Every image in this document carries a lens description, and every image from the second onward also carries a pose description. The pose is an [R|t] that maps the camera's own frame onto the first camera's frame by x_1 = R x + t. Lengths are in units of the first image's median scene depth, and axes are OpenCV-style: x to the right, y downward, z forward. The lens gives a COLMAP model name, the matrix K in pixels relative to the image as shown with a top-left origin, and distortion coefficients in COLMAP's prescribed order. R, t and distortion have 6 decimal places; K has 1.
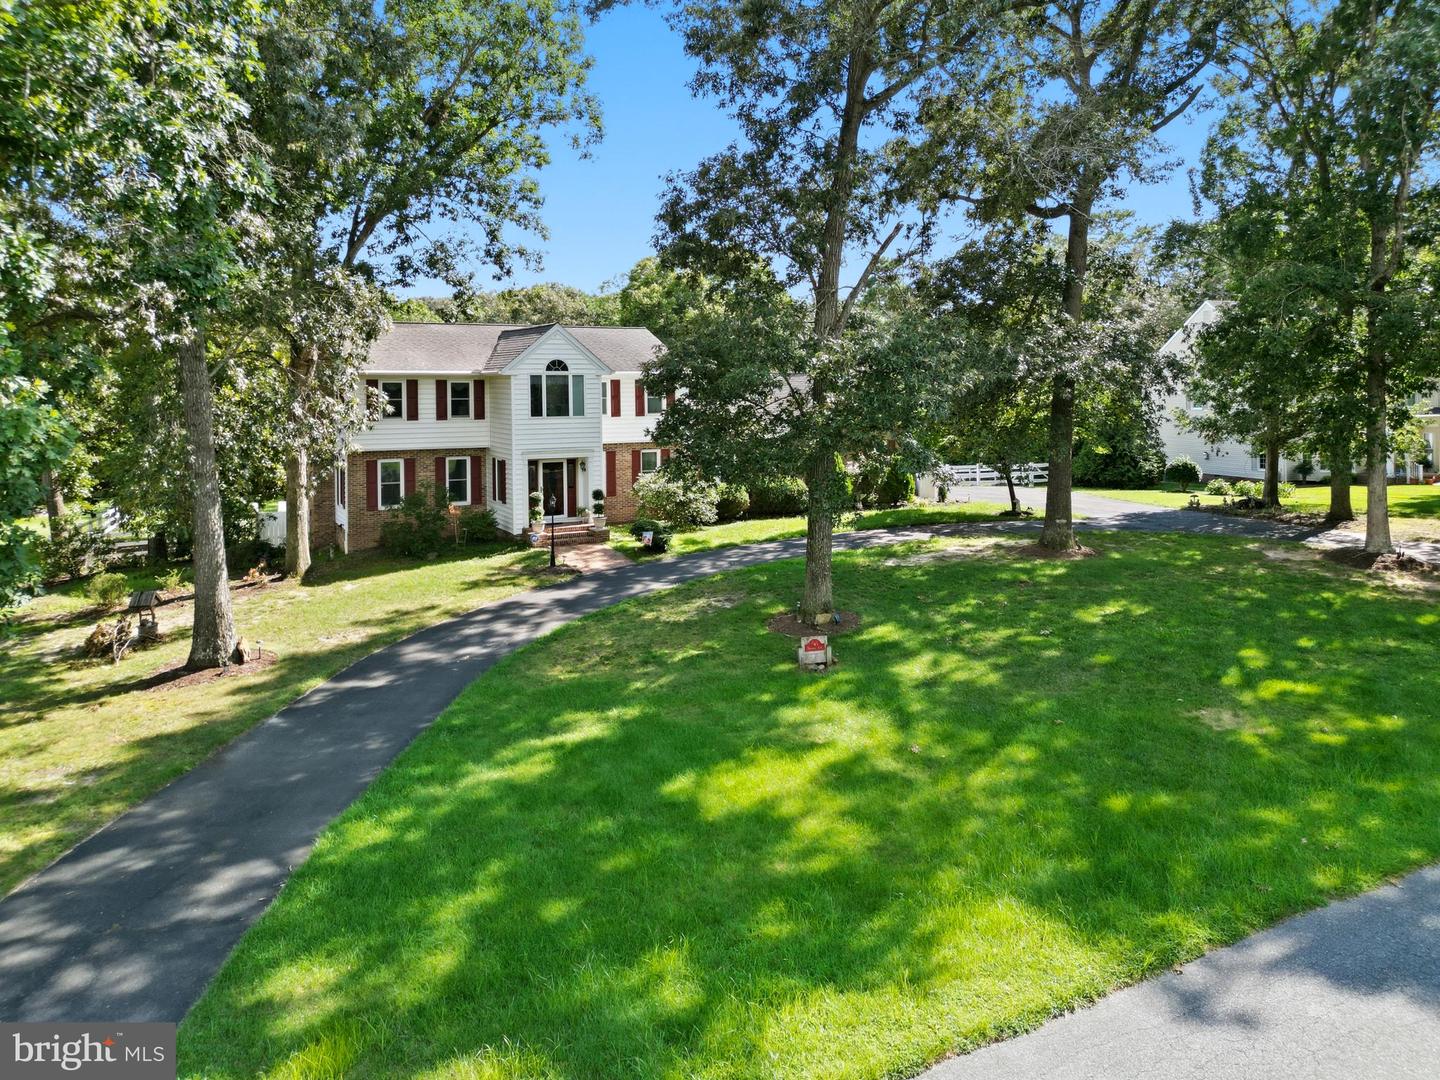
lens RADIAL K [[1054.5, 0, 759.4], [0, 1054.5, 510.6], [0, 0, 1]] dist [0.043672, -0.025314]
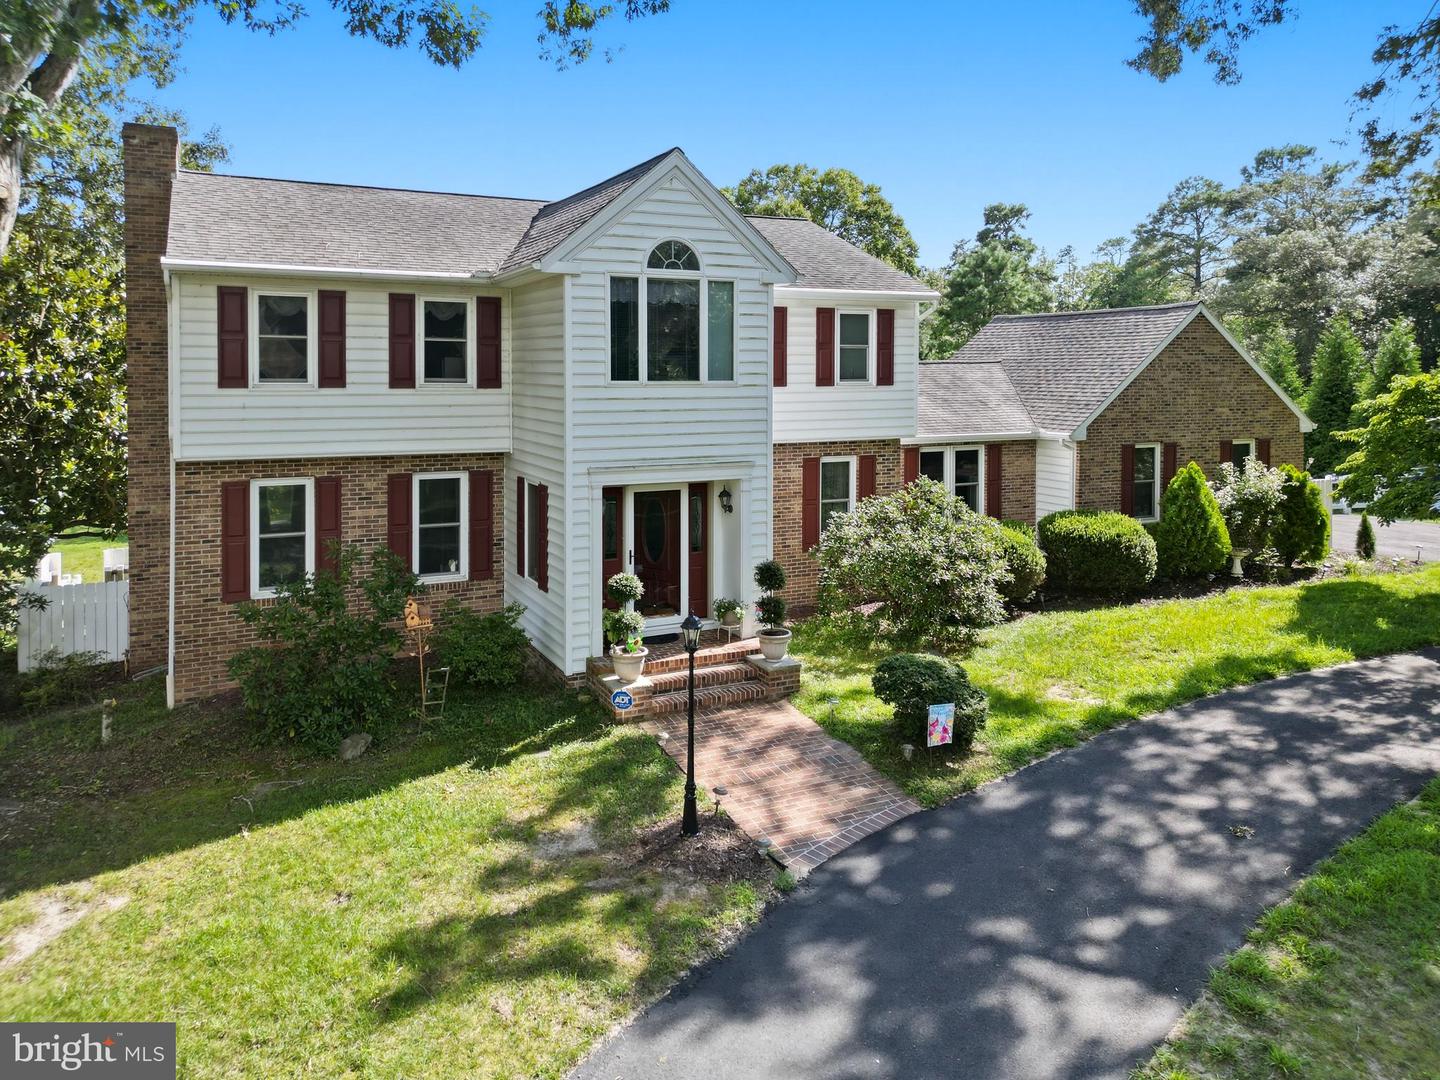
lens RADIAL K [[1054.5, 0, 716.5], [0, 1054.5, 537.7], [0, 0, 1]] dist [0.043672, -0.025314]
pose [[0.997435, 0.019564, -0.068849, -0.143324], [-0.016836, 0.999058, 0.039992, -0.044709], [0.069567, -0.038730, 0.996825, 0.584084]]
